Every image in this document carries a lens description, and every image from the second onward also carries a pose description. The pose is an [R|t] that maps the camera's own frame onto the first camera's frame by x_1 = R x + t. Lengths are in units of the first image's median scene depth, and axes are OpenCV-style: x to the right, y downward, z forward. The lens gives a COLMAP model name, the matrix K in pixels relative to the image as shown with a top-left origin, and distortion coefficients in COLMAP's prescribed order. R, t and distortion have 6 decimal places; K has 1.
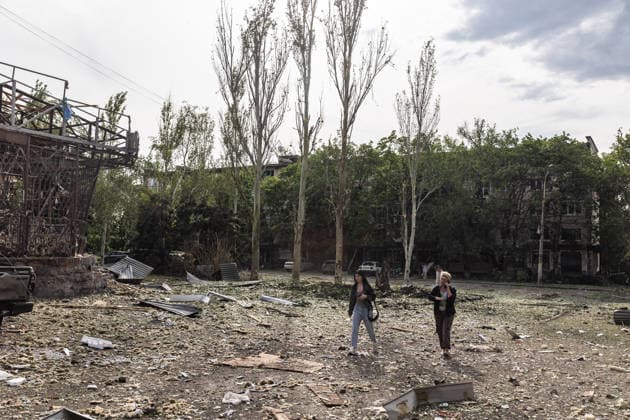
lens RADIAL K [[615.7, 0, 316.3], [0, 615.7, 199.5], [0, 0, 1]] dist [-0.005158, 0.021873]
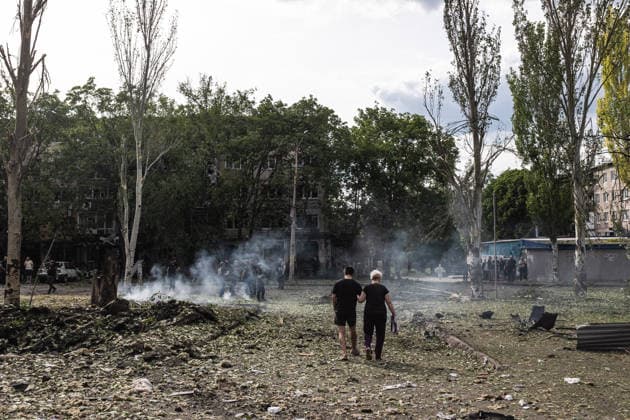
lens RADIAL K [[615.7, 0, 316.3], [0, 615.7, 199.5], [0, 0, 1]] dist [-0.005158, 0.021873]
pose [[0.869112, 0.009654, 0.494521, 0.000512], [-0.011022, 0.999939, -0.000150, 0.028142], [-0.494493, -0.005321, 0.869165, 0.257460]]
